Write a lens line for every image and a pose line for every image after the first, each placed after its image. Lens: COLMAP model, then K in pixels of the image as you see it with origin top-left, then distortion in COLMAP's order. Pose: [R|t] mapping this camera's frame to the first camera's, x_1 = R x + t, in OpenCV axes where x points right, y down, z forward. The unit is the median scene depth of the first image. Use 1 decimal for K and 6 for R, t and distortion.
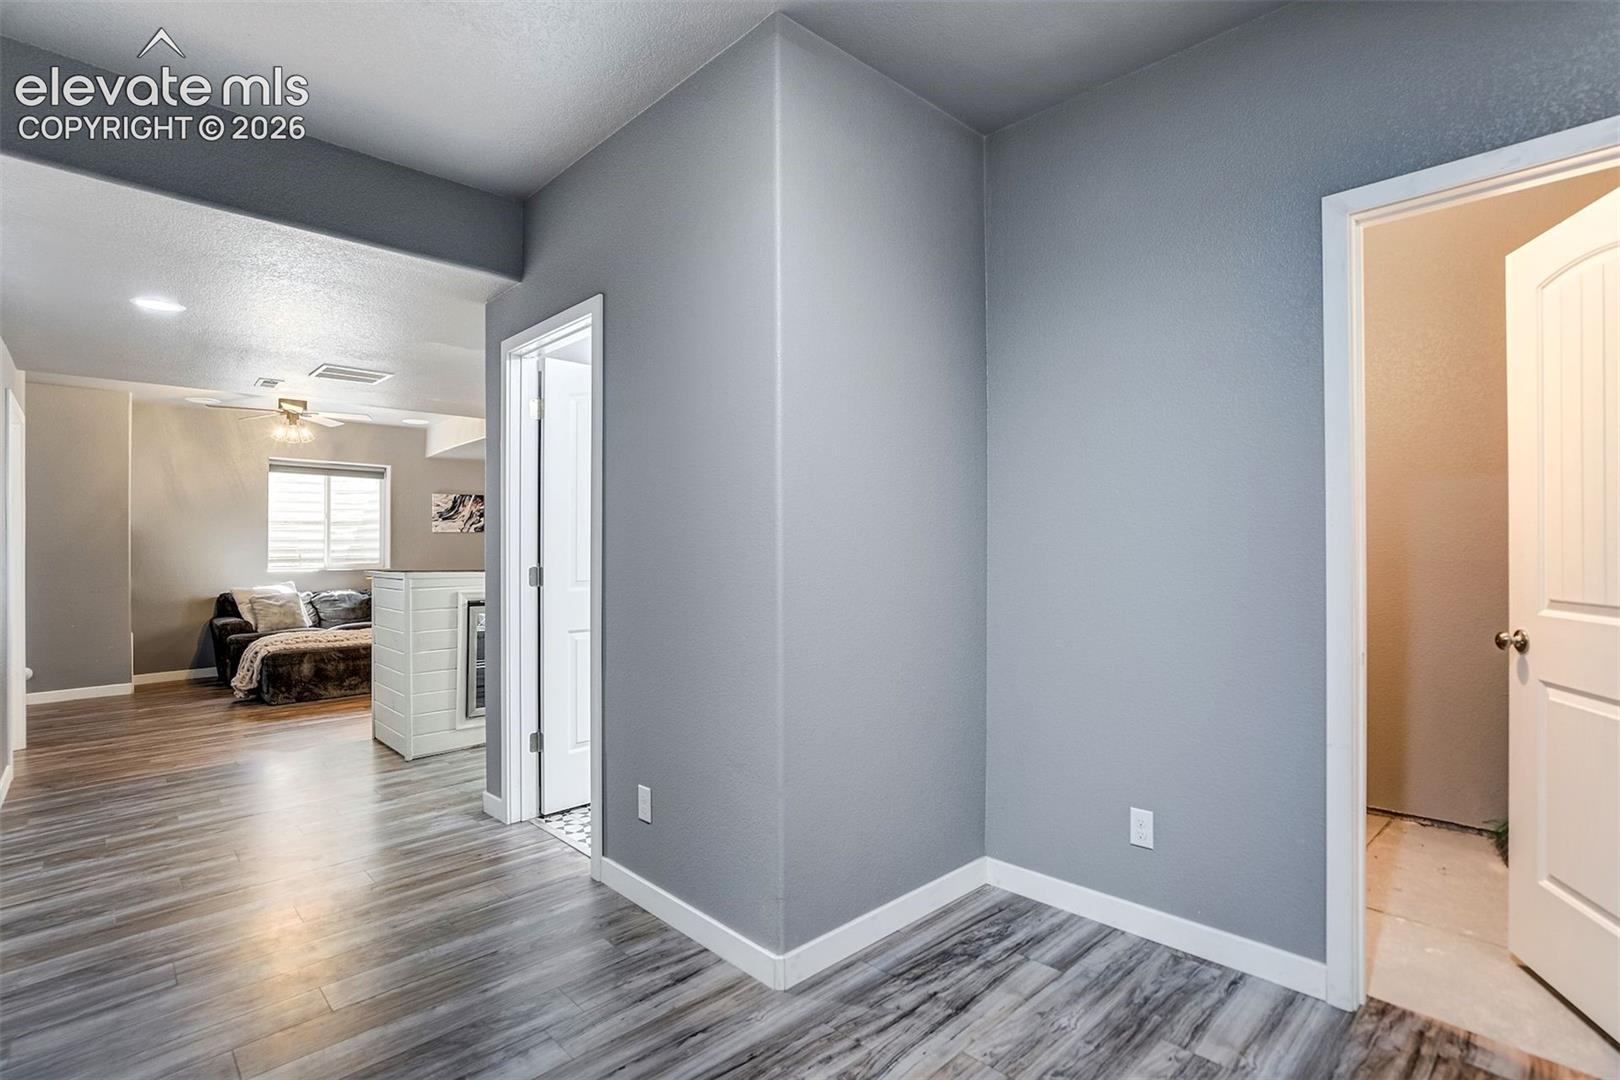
lens RADIAL K [[777.9, 0, 843.1], [0, 777.9, 526.2], [0, 0, 1]] dist [-0.003199, 0.000314]
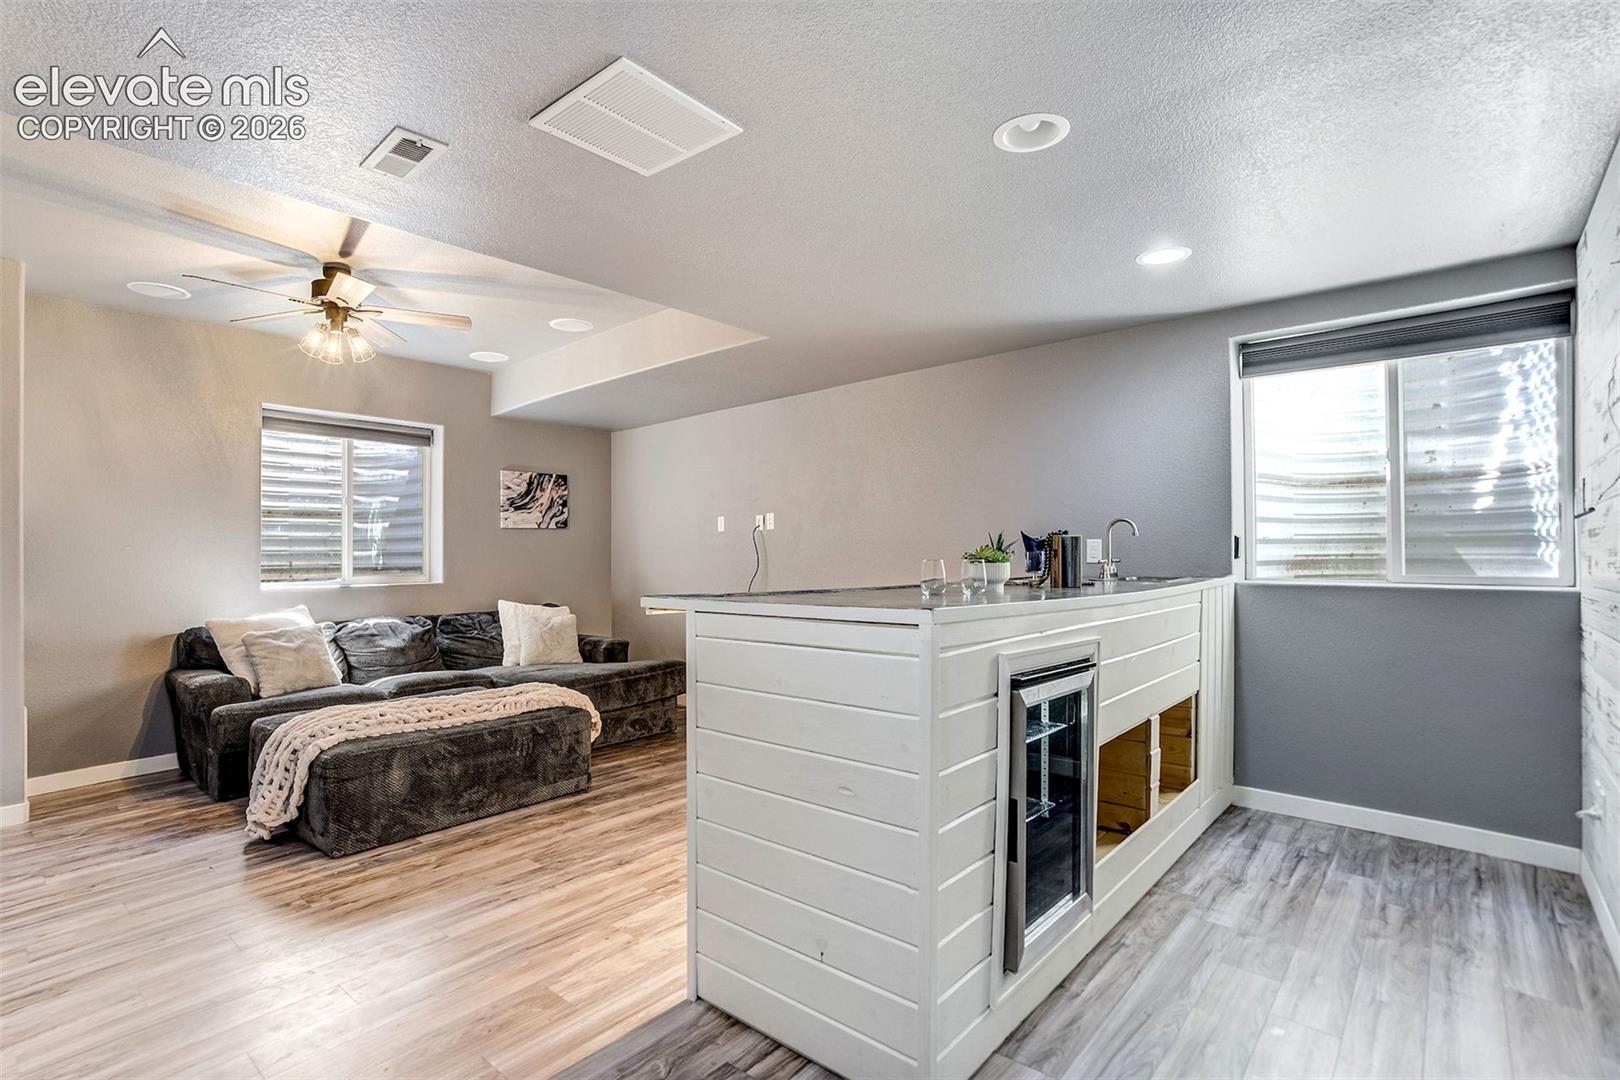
lens RADIAL K [[766.2, 0, 811.0], [0, 766.2, 524.1], [0, 0, 1]] dist [-0.002135, 0.000104]
pose [[0.996514, 0.000482, 0.083420, -0.375850], [0.000497, 0.999931, -0.011707, 0.014462], [-0.083420, 0.011708, 0.996446, 0.379975]]
